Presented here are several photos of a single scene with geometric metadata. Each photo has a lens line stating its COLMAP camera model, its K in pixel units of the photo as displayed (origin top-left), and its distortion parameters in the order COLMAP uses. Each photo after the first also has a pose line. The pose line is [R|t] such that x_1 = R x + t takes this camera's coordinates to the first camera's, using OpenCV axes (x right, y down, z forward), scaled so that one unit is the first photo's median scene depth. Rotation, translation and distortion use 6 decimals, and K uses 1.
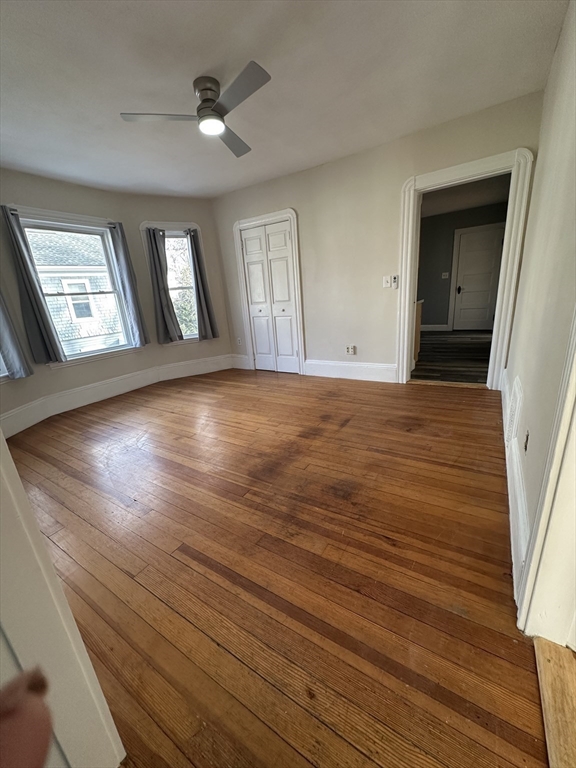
lens RADIAL K [[305.8, 0, 289.3], [0, 305.8, 384.9], [0, 0, 1]] dist [0.000564, 0.000139]
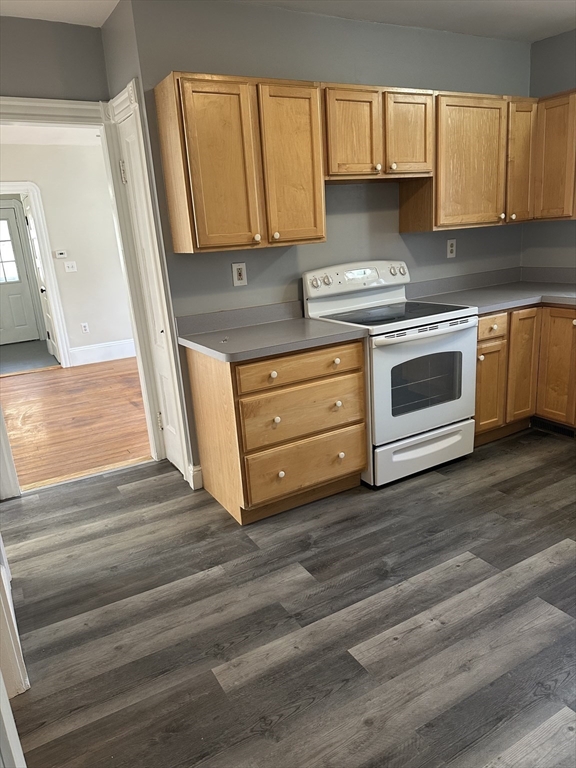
lens RADIAL K [[542.7, 0, 285.3], [0, 542.7, 389.0], [0, 0, 1]] dist [0.060179, -0.065452]
pose [[-0.460906, 0.344309, -0.817934, 1.495416], [-0.154284, 0.876546, 0.455921, -0.866019], [0.873935, 0.336331, -0.350884, 2.181189]]
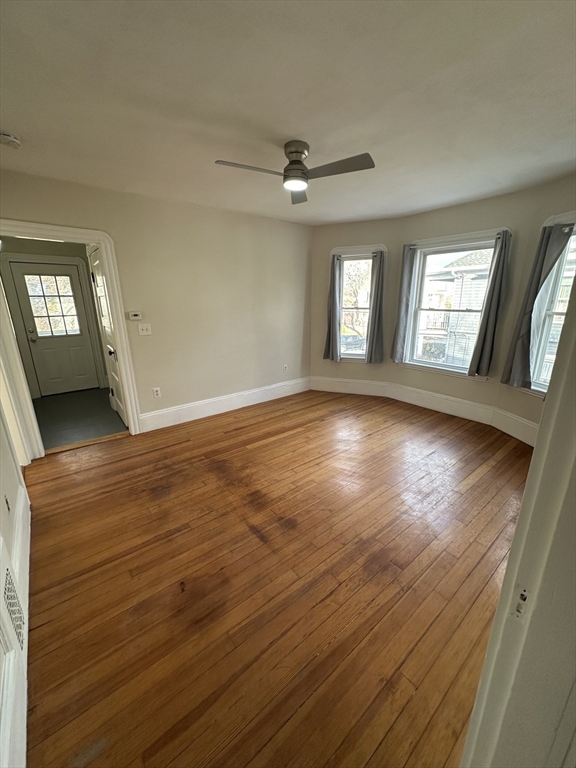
lens RADIAL K [[305.8, 0, 289.3], [0, 305.8, 384.9], [0, 0, 1]] dist [0.000564, 0.000139]
pose [[-0.323132, 0.333200, -0.885756, 0.737964], [-0.245142, 0.874548, 0.418415, -0.550470], [0.914052, 0.352340, -0.200913, 1.162379]]
